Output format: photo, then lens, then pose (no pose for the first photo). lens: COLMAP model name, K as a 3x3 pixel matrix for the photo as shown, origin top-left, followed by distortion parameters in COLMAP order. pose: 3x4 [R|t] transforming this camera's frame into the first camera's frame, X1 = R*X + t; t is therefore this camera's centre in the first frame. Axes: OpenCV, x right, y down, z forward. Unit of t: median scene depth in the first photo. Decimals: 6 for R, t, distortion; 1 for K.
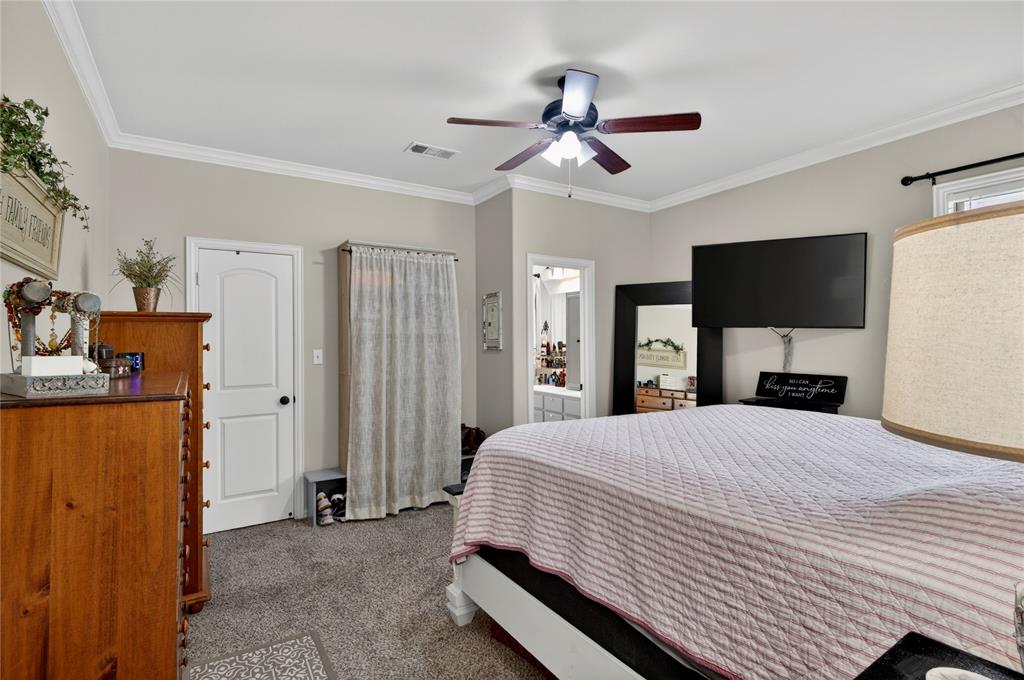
lens RADIAL K [[485.4, 0, 512.0], [0, 485.4, 340.0], [0, 0, 1]] dist [0.004476, 0.000216]
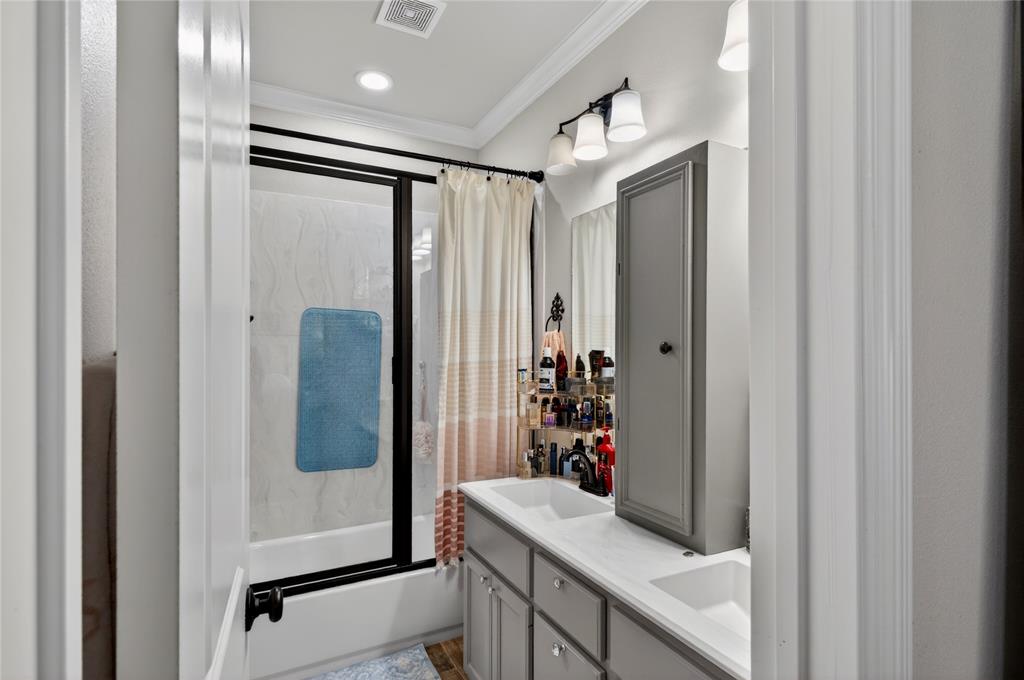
lens RADIAL K [[485.4, 0, 512.0], [0, 485.4, 340.0], [0, 0, 1]] dist [0.004476, 0.000216]
pose [[0.995936, 0.003105, -0.090012, 0.070700], [-0.004136, 0.999928, -0.011270, -0.000285], [0.089970, 0.011596, 0.995877, 0.652094]]
